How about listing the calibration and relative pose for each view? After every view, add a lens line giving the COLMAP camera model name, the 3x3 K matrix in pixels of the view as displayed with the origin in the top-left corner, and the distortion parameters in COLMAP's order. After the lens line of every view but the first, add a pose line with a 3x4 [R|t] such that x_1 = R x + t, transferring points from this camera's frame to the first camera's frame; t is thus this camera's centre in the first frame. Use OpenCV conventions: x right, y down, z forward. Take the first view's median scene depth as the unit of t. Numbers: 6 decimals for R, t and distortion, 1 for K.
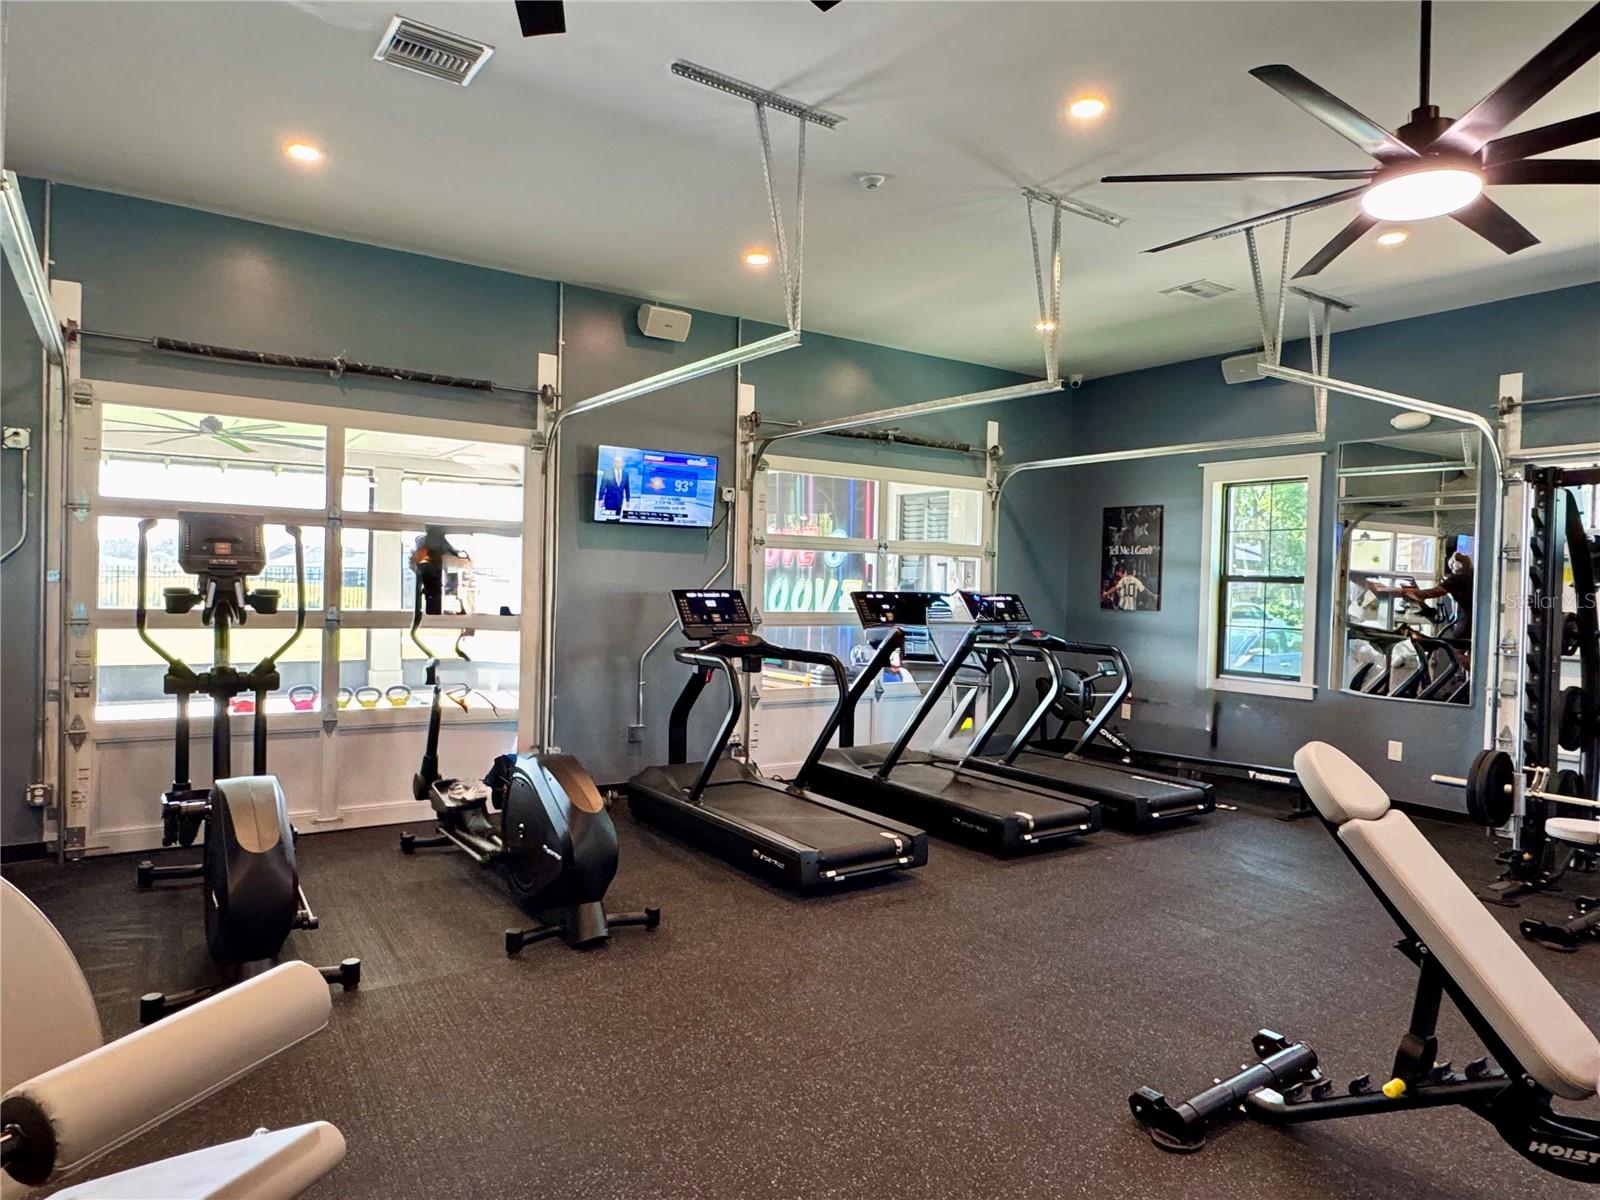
lens RADIAL K [[999.2, 0, 800.1], [0, 999.2, 598.0], [0, 0, 1]] dist [-0.005294, 0.006556]
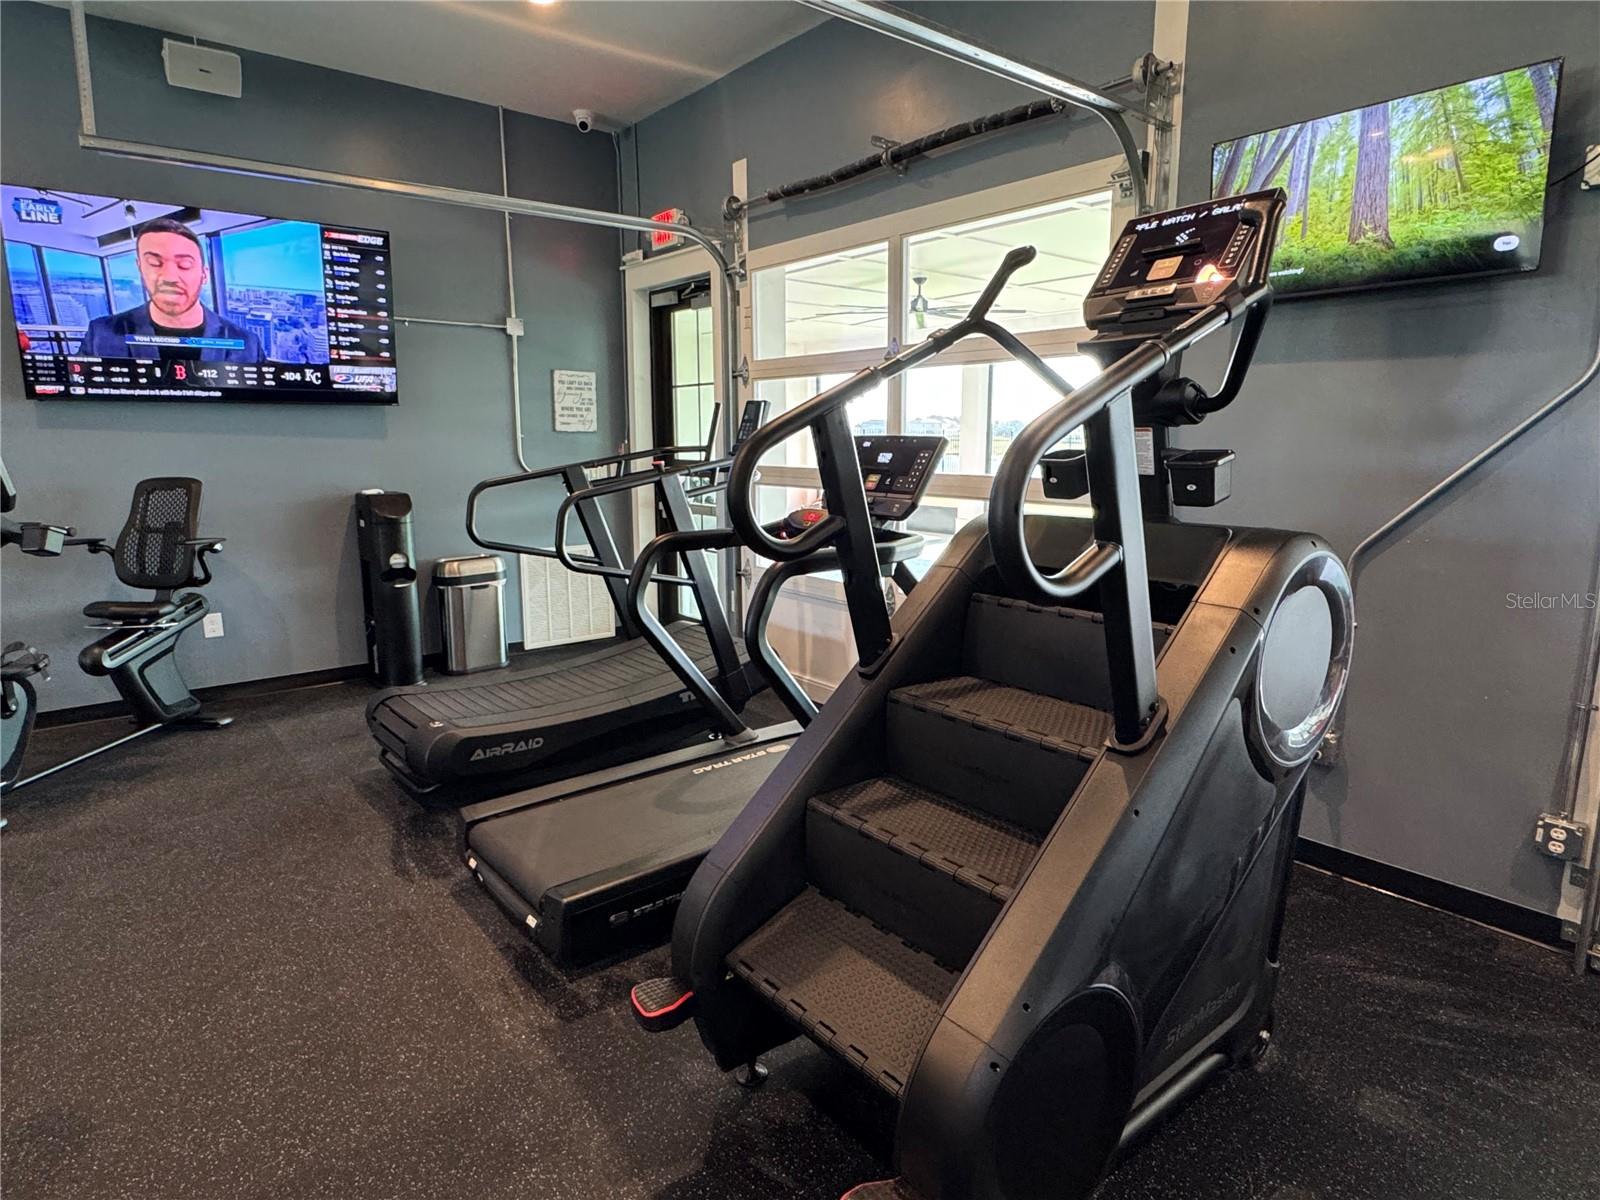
lens RADIAL K [[905.7, 0, 802.8], [0, 905.7, 584.3], [0, 0, 1]] dist [-0.000892, -0.002082]
pose [[0.073490, 0.143977, -0.986848, -0.302932], [-0.016631, 0.989563, 0.143135, -0.013825], [0.997157, 0.005894, 0.075118, 0.526766]]
